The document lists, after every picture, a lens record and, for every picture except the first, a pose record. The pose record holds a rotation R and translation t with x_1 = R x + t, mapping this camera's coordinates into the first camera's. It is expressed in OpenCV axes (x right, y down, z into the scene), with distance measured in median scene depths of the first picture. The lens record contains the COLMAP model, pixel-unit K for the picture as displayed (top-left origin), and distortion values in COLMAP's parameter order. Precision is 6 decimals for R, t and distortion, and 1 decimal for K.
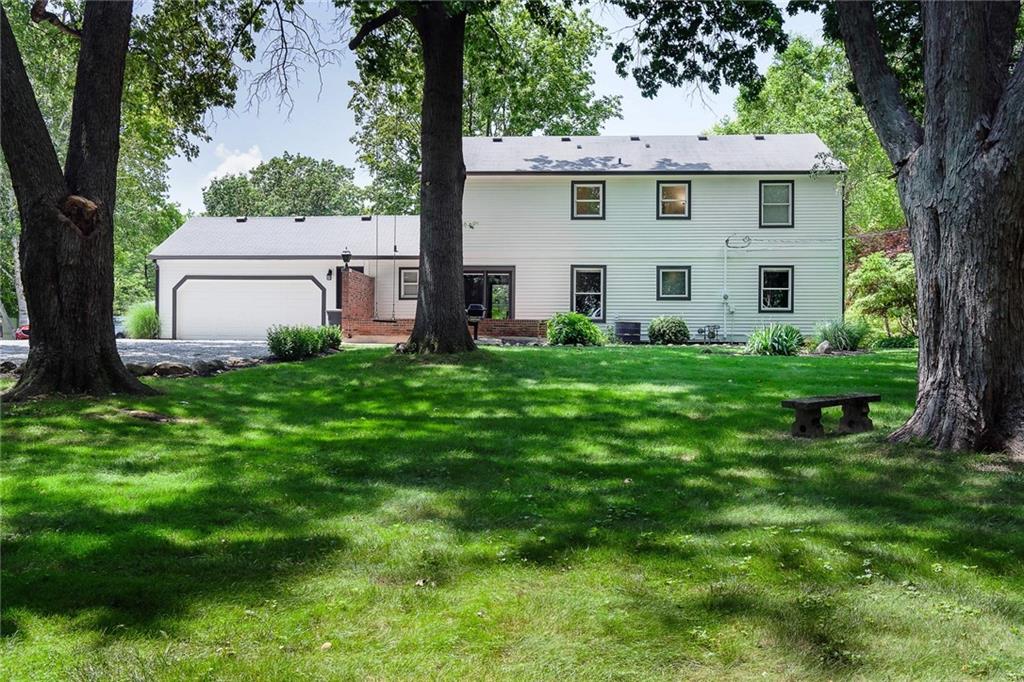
lens RADIAL K [[902.1, 0, 509.8], [0, 902.1, 341.8], [0, 0, 1]] dist [0.002831, -0.000889]
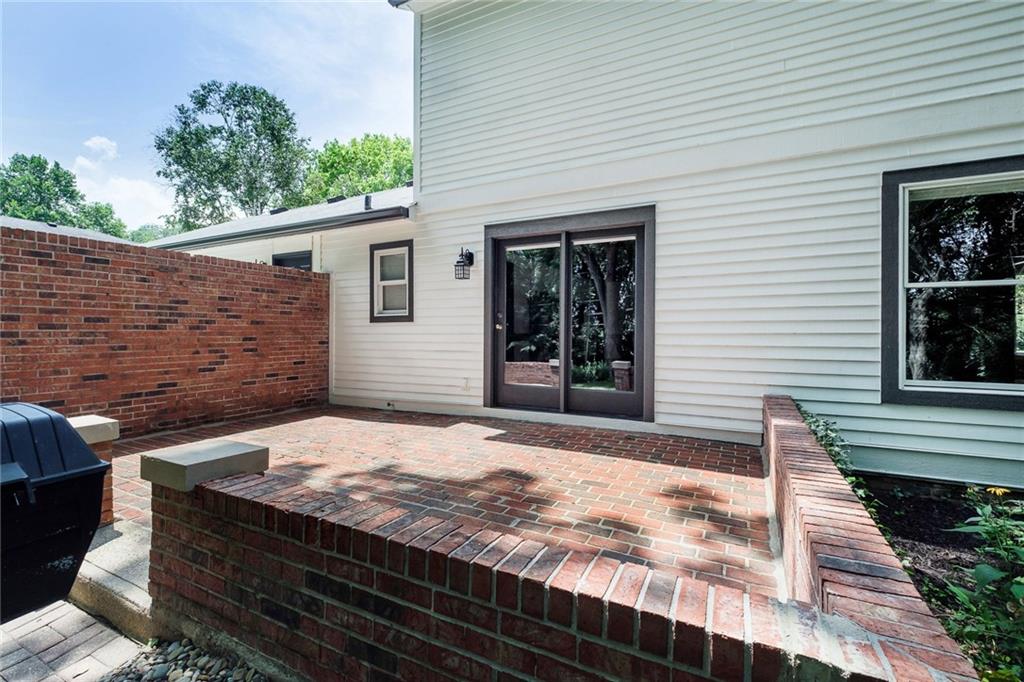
lens RADIAL K [[453.0, 0, 513.2], [0, 453.0, 337.2], [0, 0, 1]] dist [-0.000343, 0.001182]
pose [[0.908352, -0.000261, -0.418205, 0.026874], [0.002645, 0.999983, 0.005119, -0.040613], [0.418197, -0.005756, 0.908338, 0.842058]]
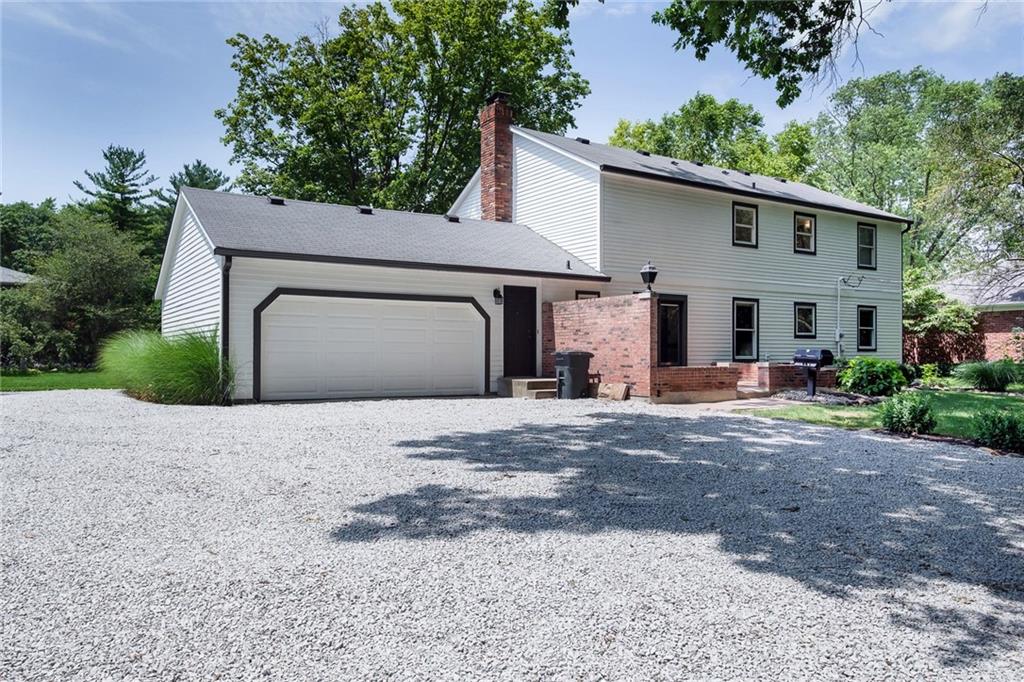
lens RADIAL K [[716.5, 0, 519.0], [0, 716.5, 347.0], [0, 0, 1]] dist [0.009290, 0.004965]
pose [[0.813728, 0.000165, 0.581246, -0.506454], [0.001581, 0.999996, -0.002496, -0.035040], [-0.581244, 0.002950, 0.813724, 0.553399]]
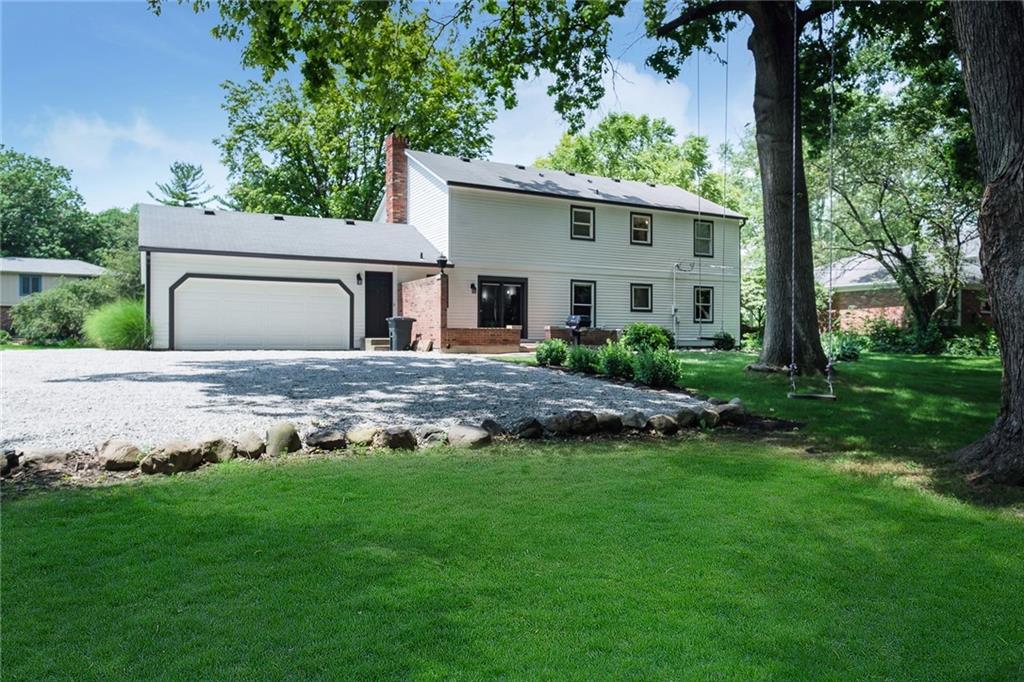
lens RADIAL K [[657.2, 0, 503.9], [0, 657.2, 337.0], [0, 0, 1]] dist [0.003996, 0.001332]
pose [[0.861899, -0.003099, 0.507070, -0.422224], [0.000893, 0.999989, 0.004594, -0.016756], [-0.507079, -0.003507, 0.861892, 0.331665]]
